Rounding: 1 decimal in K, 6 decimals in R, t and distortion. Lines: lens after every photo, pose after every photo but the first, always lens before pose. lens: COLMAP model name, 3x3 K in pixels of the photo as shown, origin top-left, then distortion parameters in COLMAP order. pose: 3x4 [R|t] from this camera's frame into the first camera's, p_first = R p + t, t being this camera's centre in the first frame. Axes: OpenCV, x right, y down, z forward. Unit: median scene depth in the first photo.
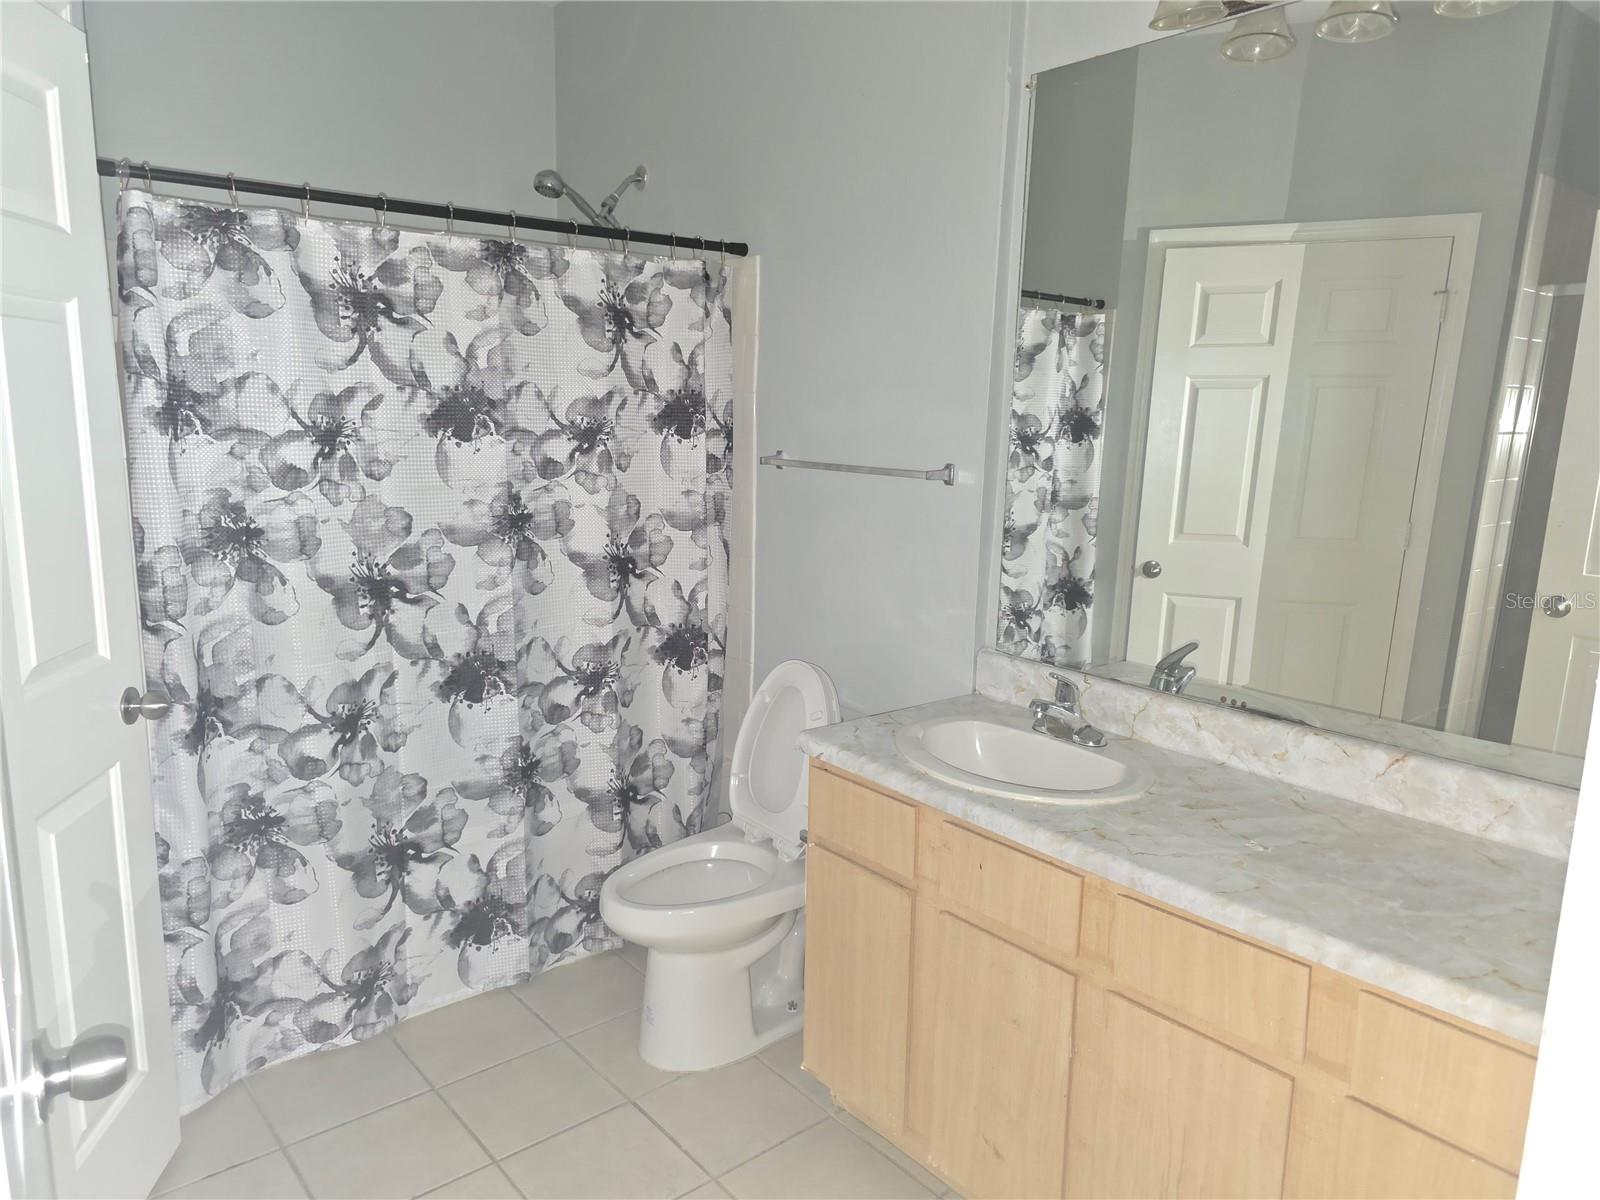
lens RADIAL K [[1087.7, 0, 794.4], [0, 1087.7, 603.2], [0, 0, 1]] dist [0.017086, -0.000113]
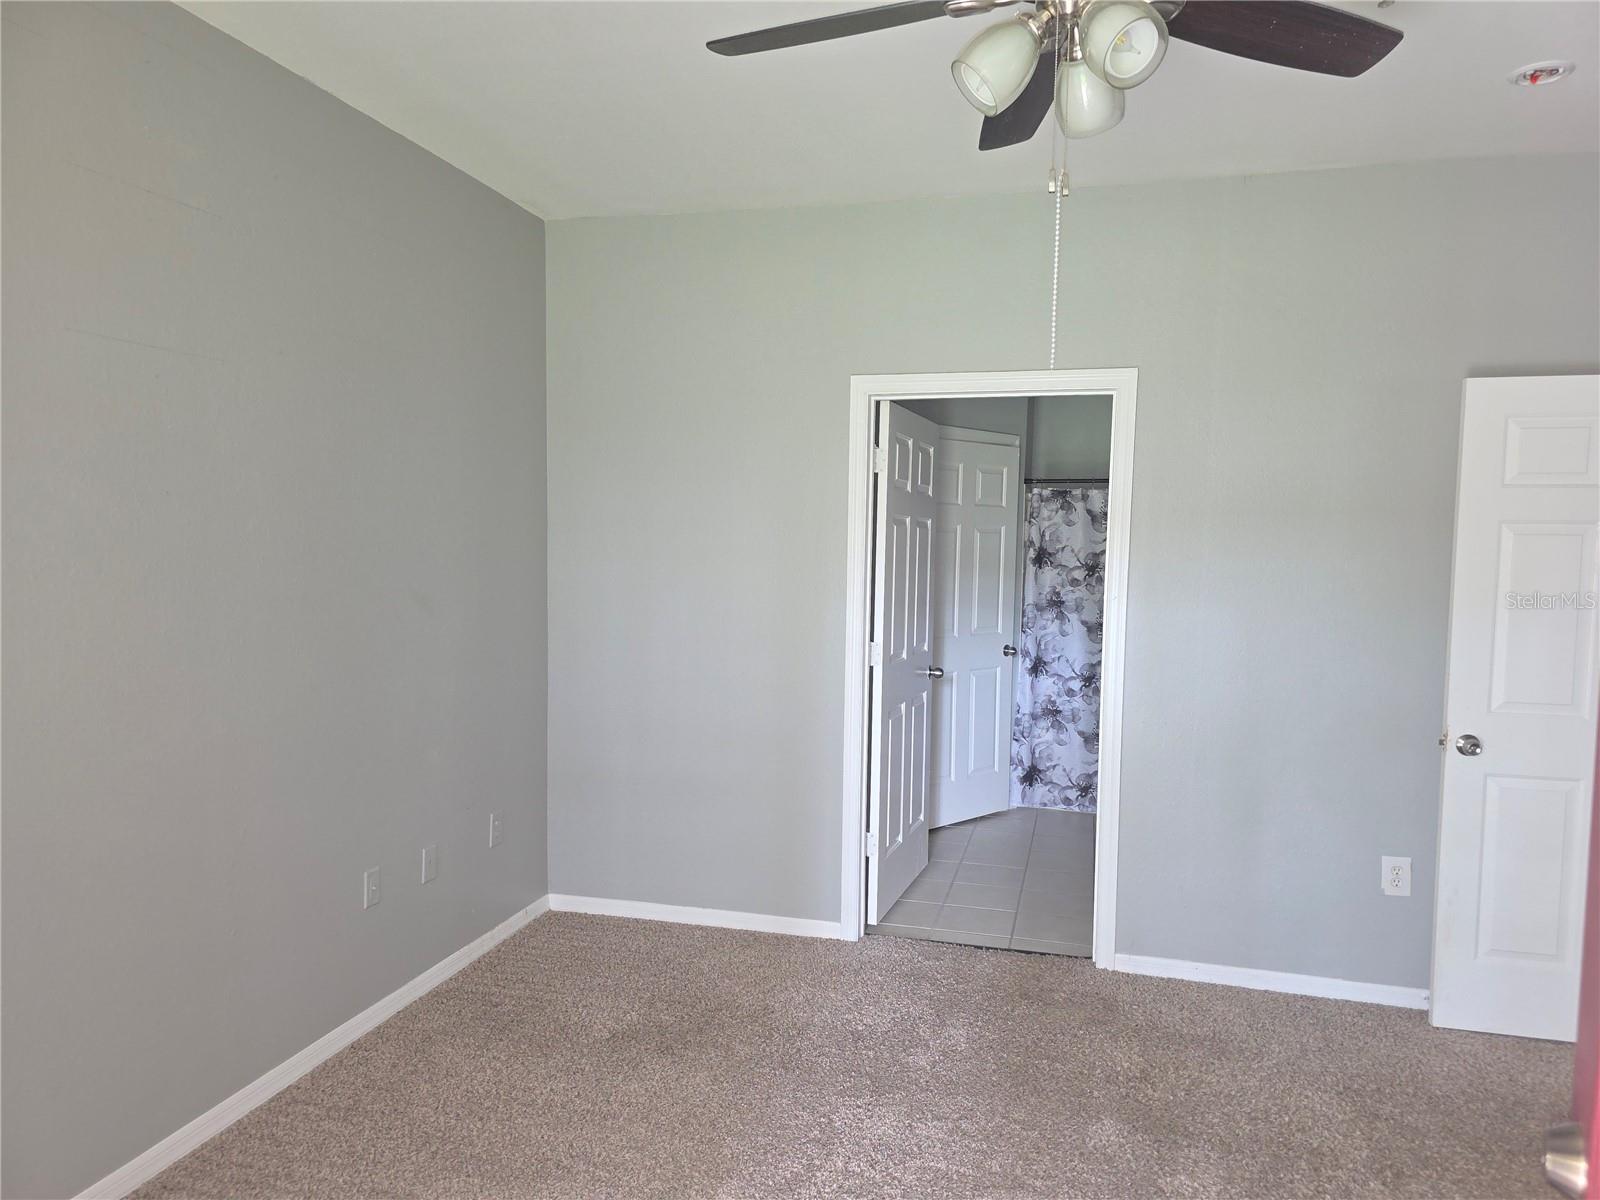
lens RADIAL K [[1087.7, 0, 798.9], [0, 1087.7, 600.8], [0, 0, 1]] dist [0.017086, -0.000113]
pose [[0.562382, 0.027775, -0.826411, 1.422981], [-0.151088, 0.986062, -0.069677, 0.226418], [0.812957, 0.164046, 0.558740, -1.089724]]
